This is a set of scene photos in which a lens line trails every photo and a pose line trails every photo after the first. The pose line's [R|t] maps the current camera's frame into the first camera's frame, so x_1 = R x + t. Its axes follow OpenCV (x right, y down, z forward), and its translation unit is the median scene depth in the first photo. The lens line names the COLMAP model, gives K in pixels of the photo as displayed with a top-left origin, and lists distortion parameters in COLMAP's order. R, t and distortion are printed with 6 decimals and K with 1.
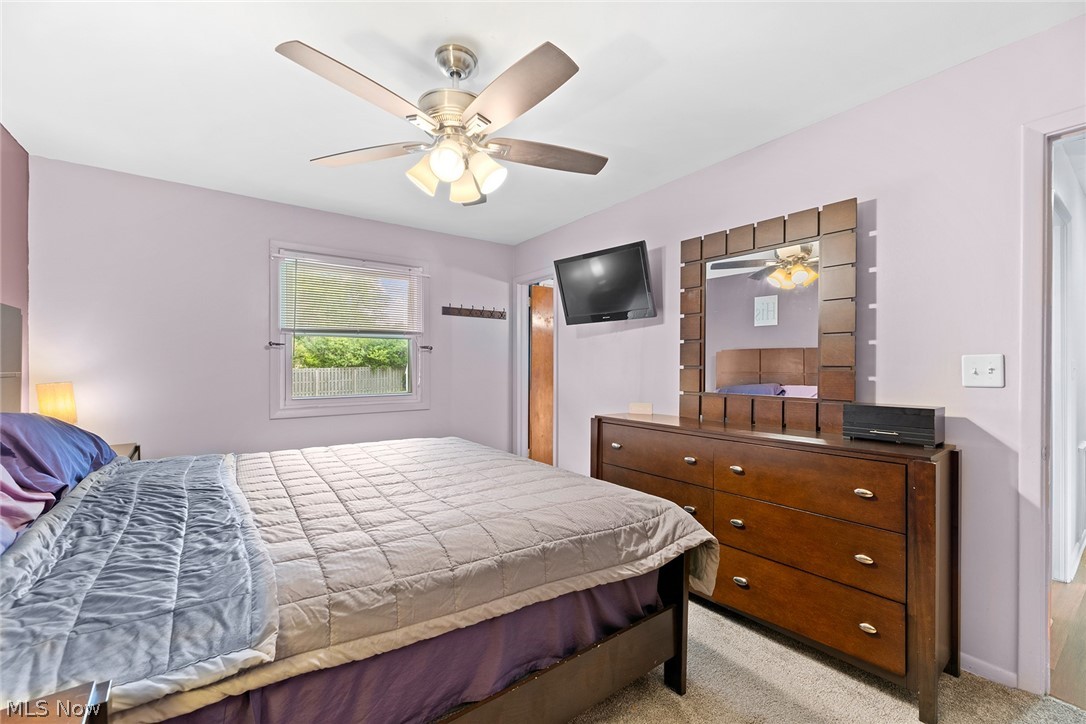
lens RADIAL K [[443.3, 0, 549.3], [0, 443.3, 367.0], [0, 0, 1]] dist [0.001838, 0.000261]
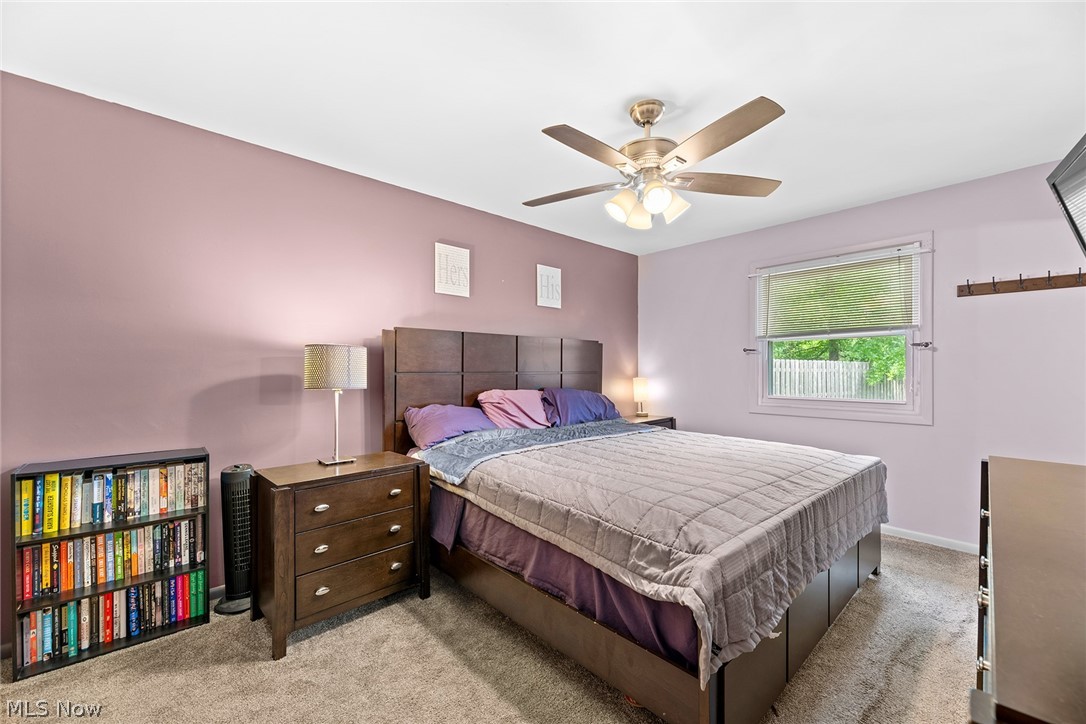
lens RADIAL K [[443.3, 0, 541.0], [0, 443.3, 365.7], [0, 0, 1]] dist [0.001838, 0.000261]
pose [[0.100540, -0.006836, -0.994910, 1.105286], [-0.004230, 0.999964, -0.007298, 0.003574], [0.994924, 0.004942, 0.100507, 0.702371]]
